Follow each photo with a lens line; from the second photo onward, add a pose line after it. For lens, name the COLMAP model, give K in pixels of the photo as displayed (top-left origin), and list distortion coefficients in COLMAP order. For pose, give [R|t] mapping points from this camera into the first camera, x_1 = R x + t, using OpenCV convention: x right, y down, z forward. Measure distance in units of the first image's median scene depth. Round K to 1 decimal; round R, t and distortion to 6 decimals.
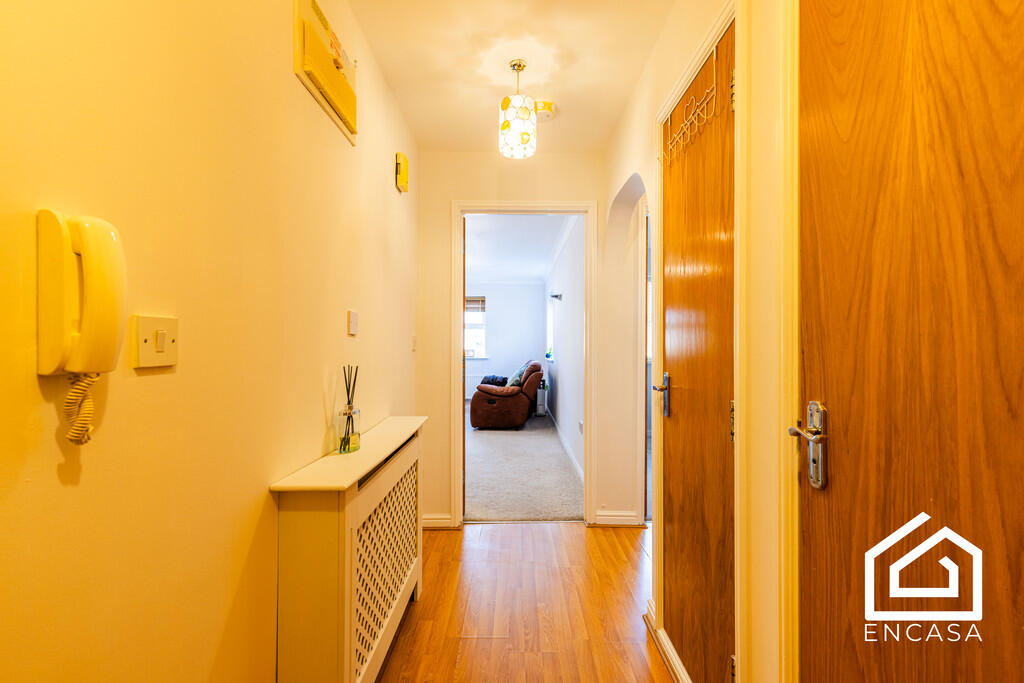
lens RADIAL K [[459.3, 0, 512.0], [0, 459.3, 341.5], [0, 0, 1]] dist [0.000067, -0.000119]
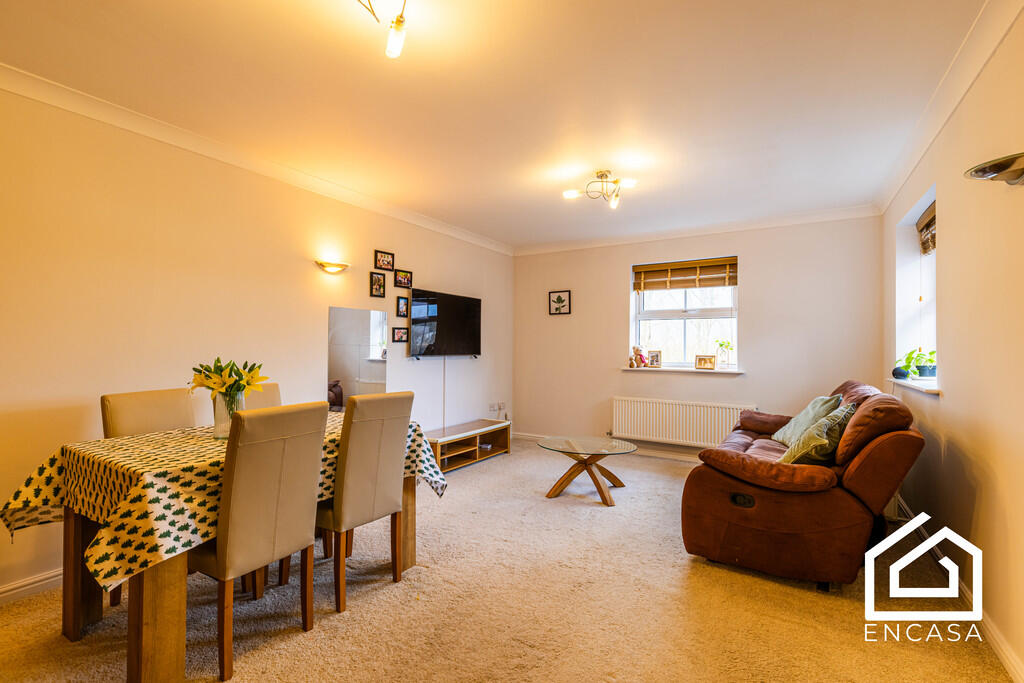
lens RADIAL K [[459.3, 0, 512.0], [0, 459.3, 341.5], [0, 0, 1]] dist [0.000067, -0.000119]
pose [[0.856277, -0.003734, -0.516503, -0.009256], [0.000509, 0.999979, -0.006384, 0.004803], [0.516516, 0.005204, 0.856262, 0.508639]]
